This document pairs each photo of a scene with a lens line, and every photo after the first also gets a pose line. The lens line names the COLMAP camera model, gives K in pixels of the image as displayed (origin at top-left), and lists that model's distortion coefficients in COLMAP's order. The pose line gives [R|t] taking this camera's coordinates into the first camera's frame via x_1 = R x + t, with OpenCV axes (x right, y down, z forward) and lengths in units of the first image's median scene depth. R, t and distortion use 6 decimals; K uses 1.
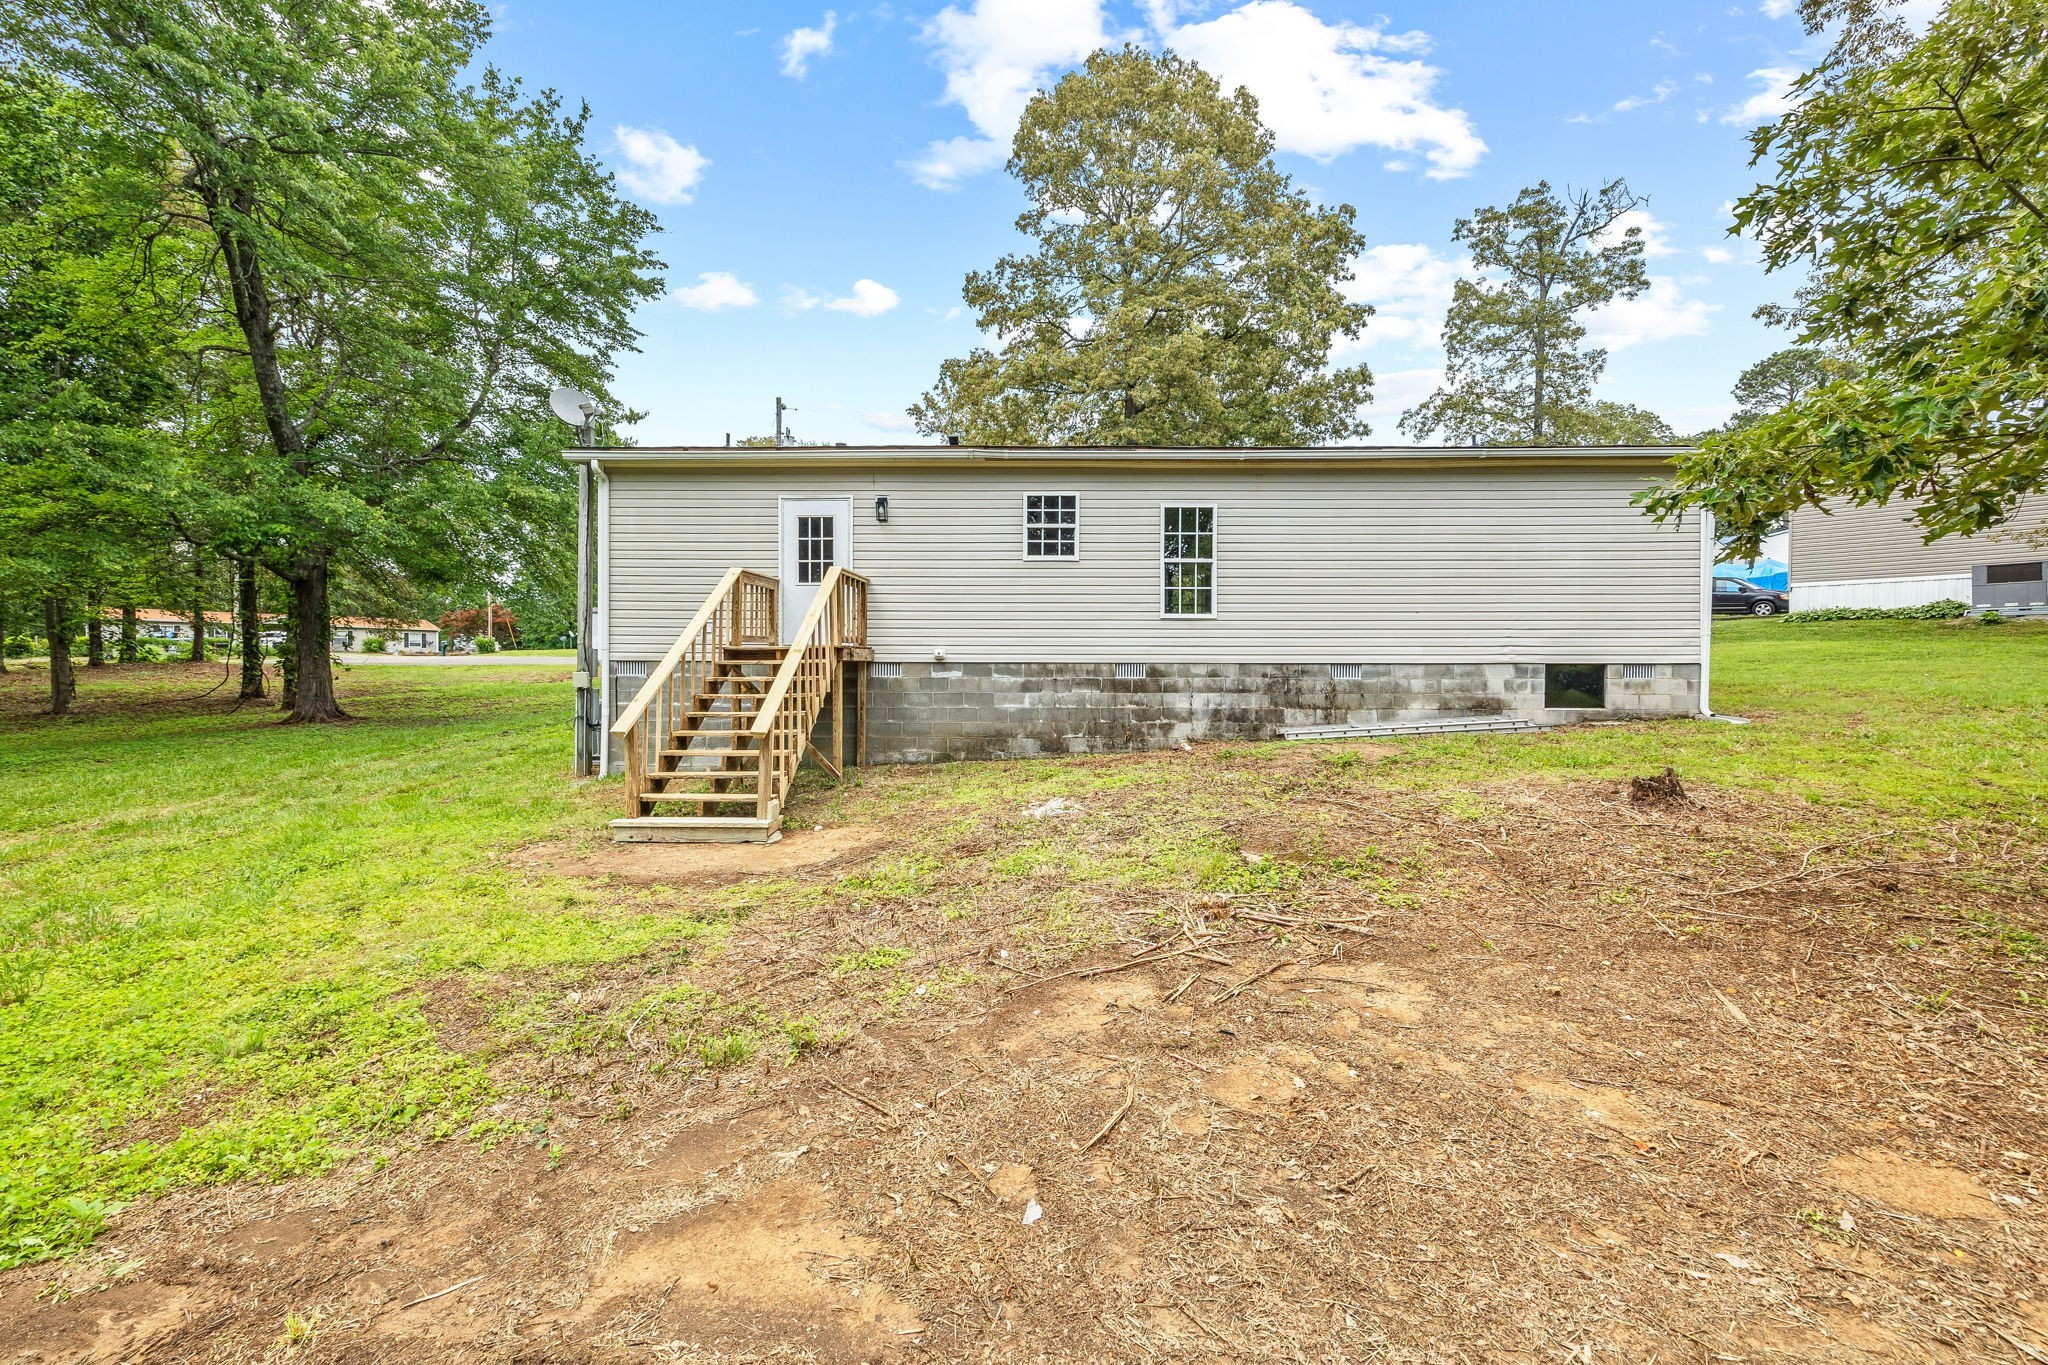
lens RADIAL K [[849.2, 0, 1018.7], [0, 849.2, 670.8], [0, 0, 1]] dist [-0.003026, 0.000197]
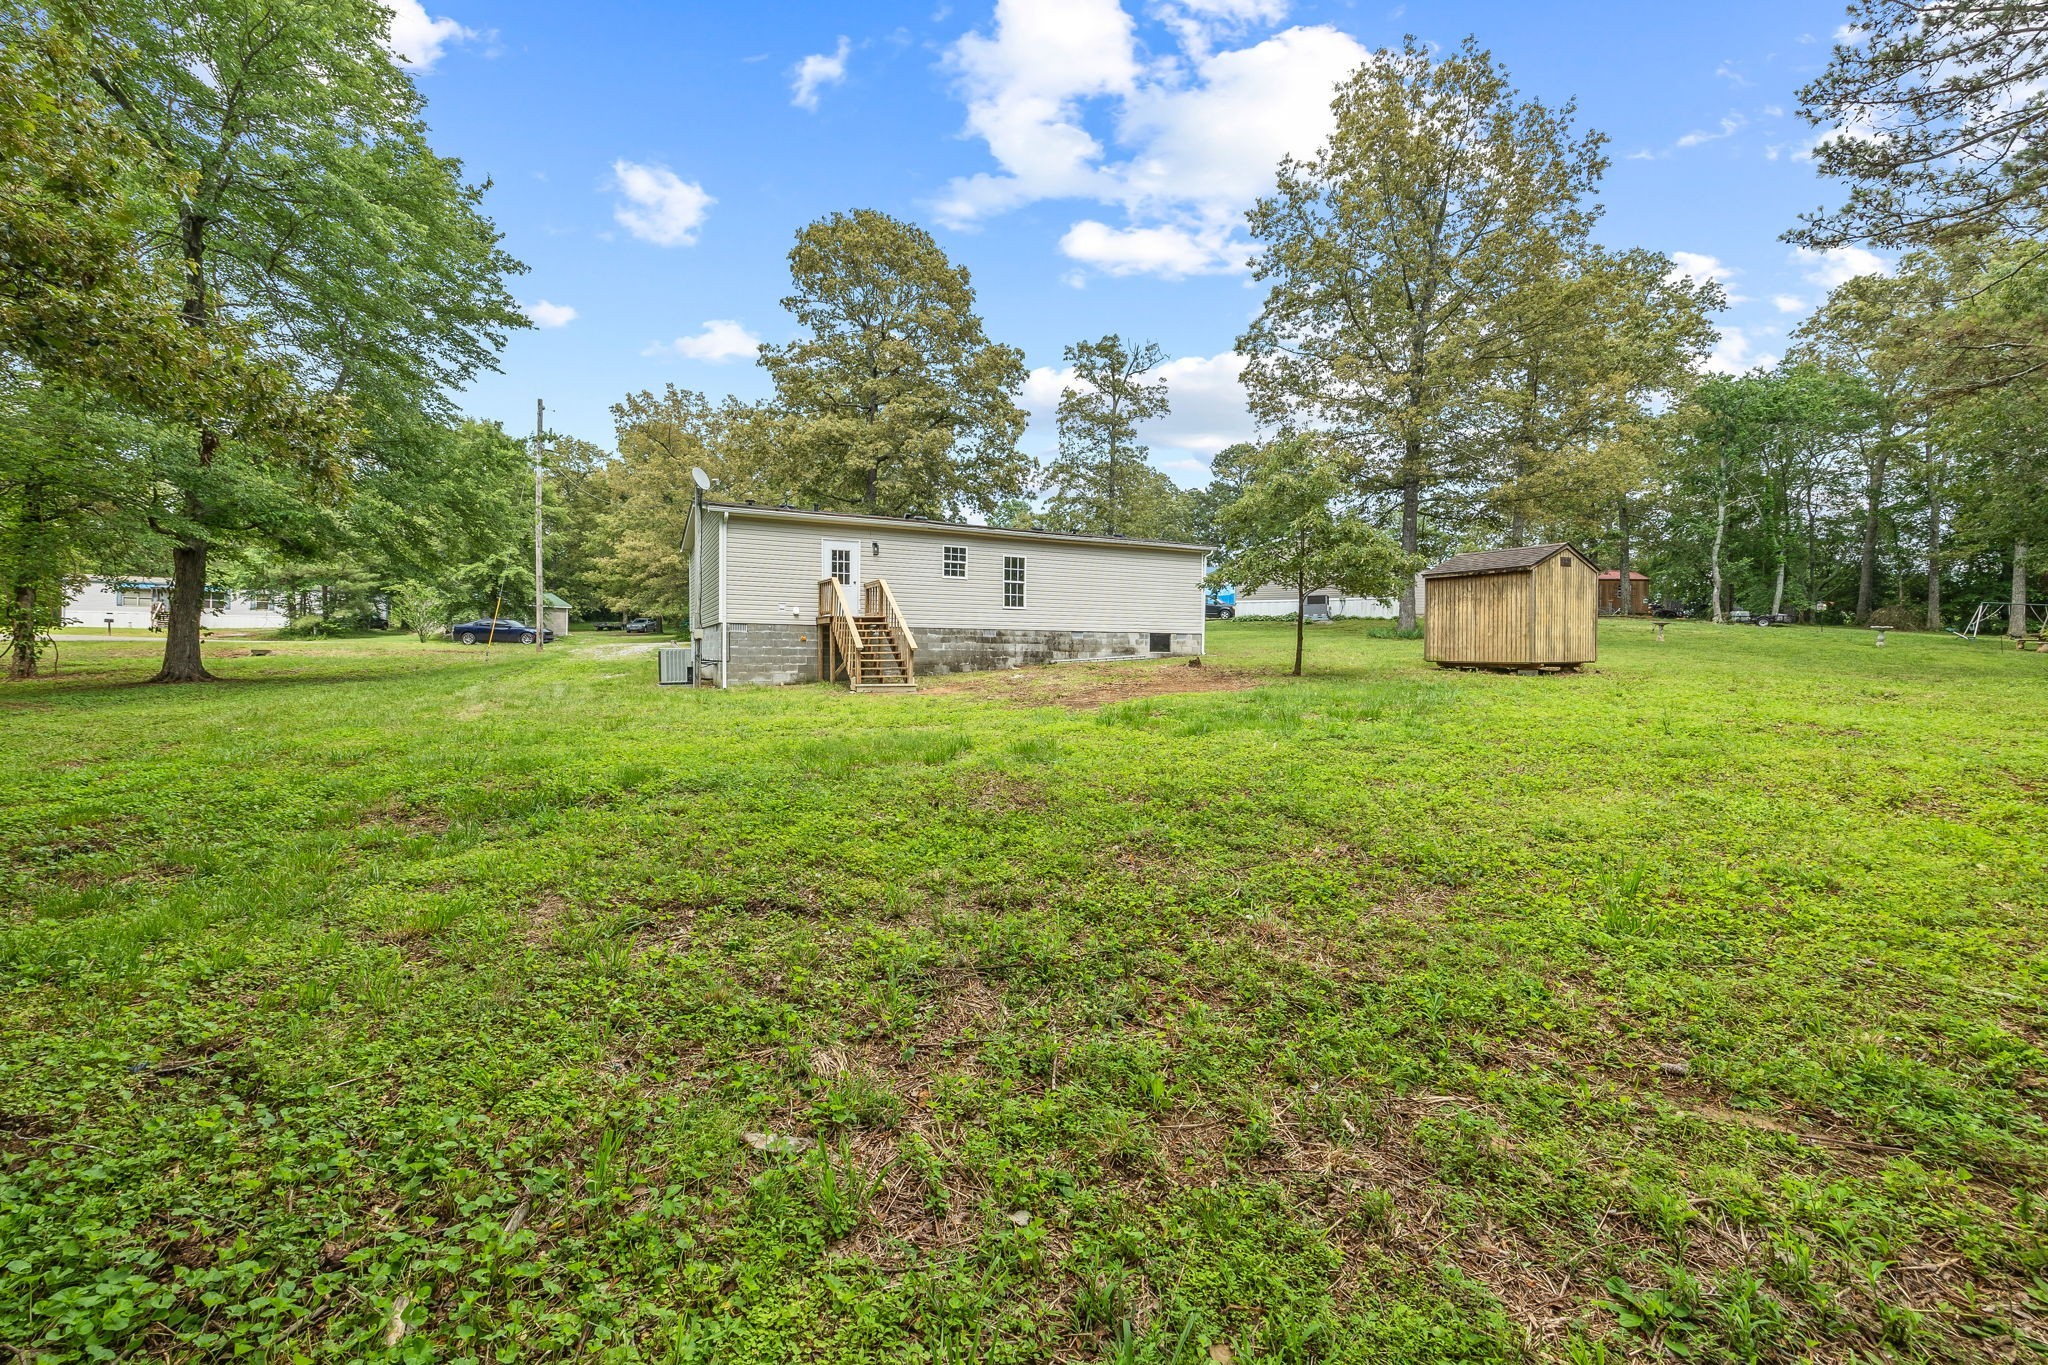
lens RADIAL K [[1000.8, 0, 1025.0], [0, 1000.8, 682.6], [0, 0, 1]] dist [-0.009602, 0.003458]
pose [[0.868914, -0.005159, 0.494937, -1.014198], [0.001576, 0.999969, 0.007655, 0.103615], [-0.494961, -0.005871, 0.868895, -1.194665]]
